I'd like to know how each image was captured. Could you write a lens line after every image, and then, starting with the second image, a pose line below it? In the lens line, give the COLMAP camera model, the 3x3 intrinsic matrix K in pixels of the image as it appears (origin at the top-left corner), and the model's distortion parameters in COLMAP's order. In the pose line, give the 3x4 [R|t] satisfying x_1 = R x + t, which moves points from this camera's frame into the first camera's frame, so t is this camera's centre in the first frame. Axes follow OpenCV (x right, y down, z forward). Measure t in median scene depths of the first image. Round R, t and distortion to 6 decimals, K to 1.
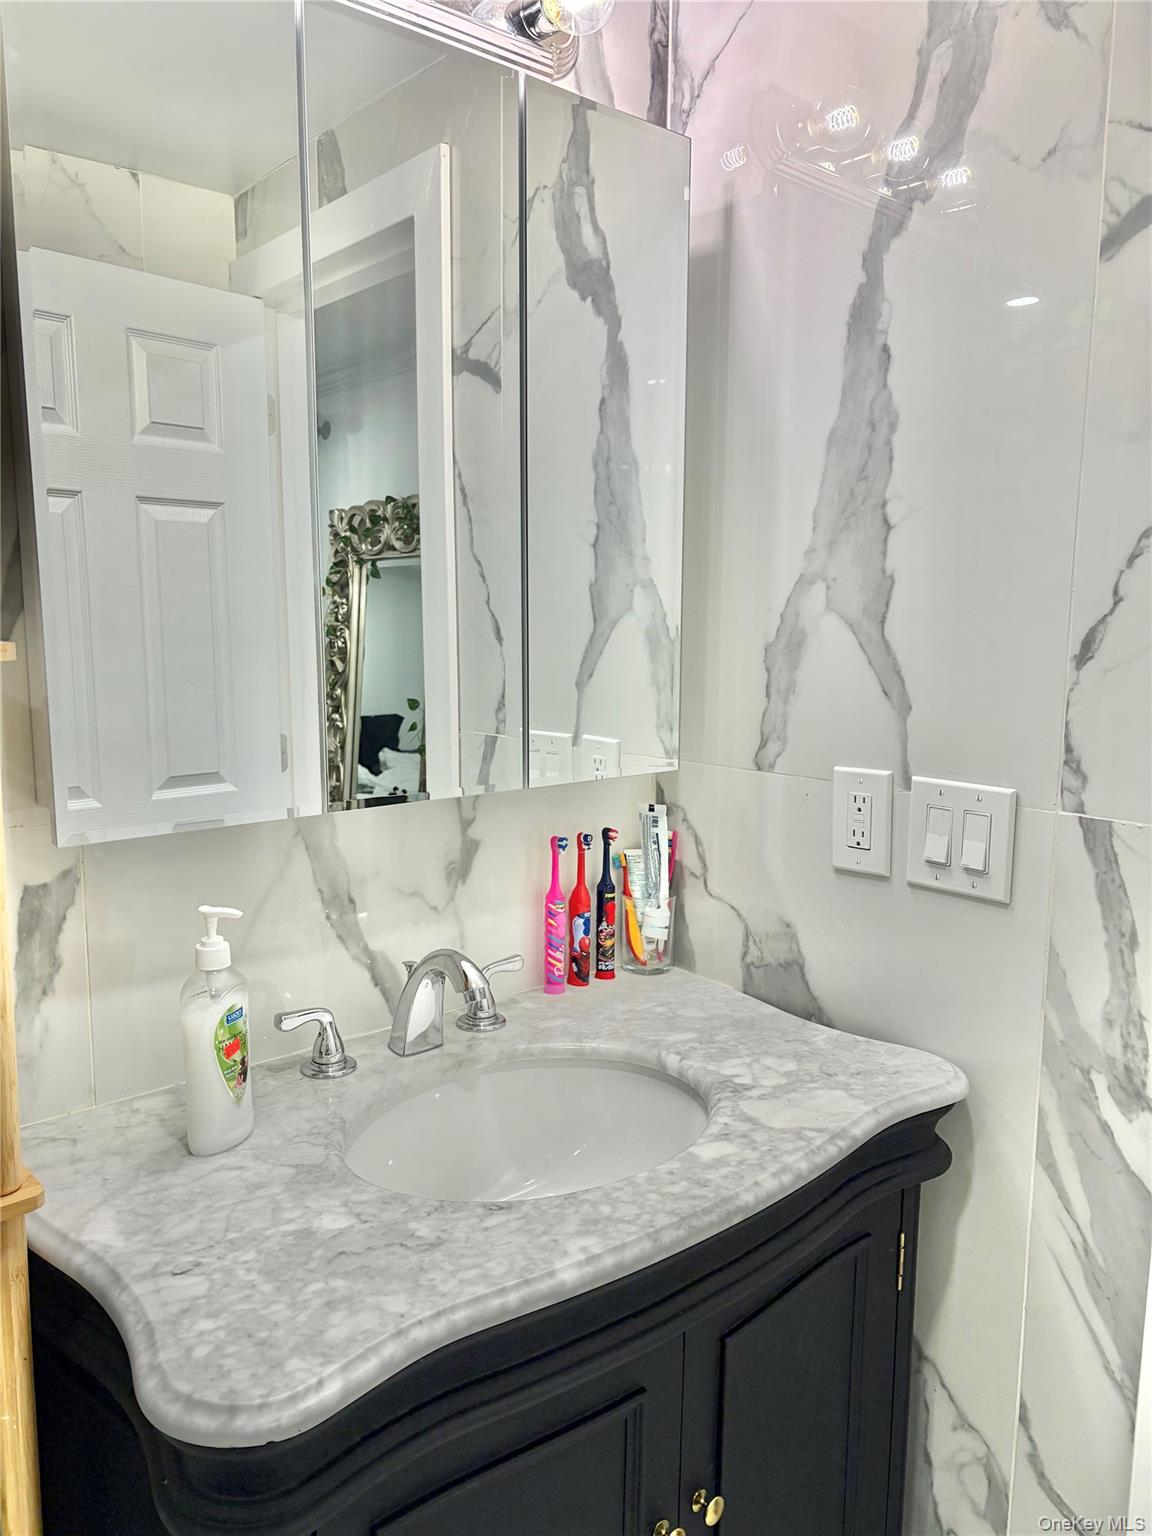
lens RADIAL K [[1160.7, 0, 577.9], [0, 1160.7, 769.5], [0, 0, 1]] dist [0.028428, -0.011963]
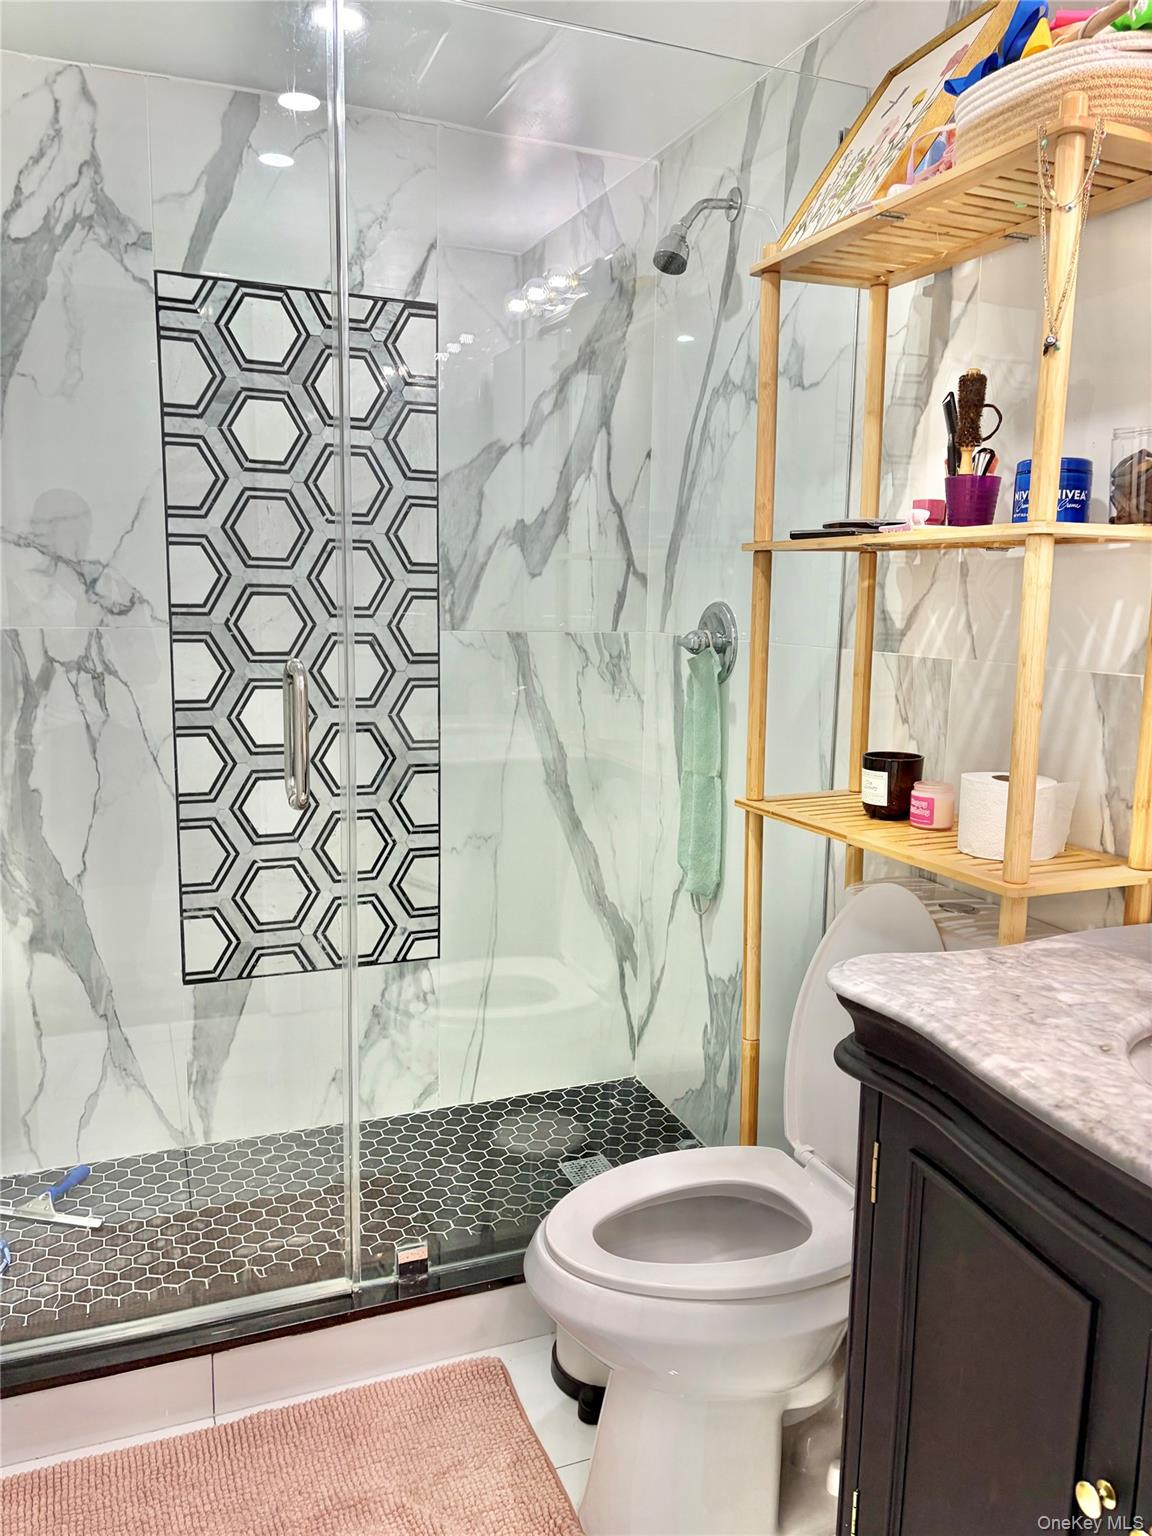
lens RADIAL K [[1160.7, 0, 580.1], [0, 1160.7, 768.5], [0, 0, 1]] dist [0.028428, -0.011963]
pose [[-0.348754, 0.130030, -0.928150, 1.068386], [-0.144564, 0.971013, 0.190355, 0.000788], [0.925998, 0.200564, -0.319847, 0.879772]]
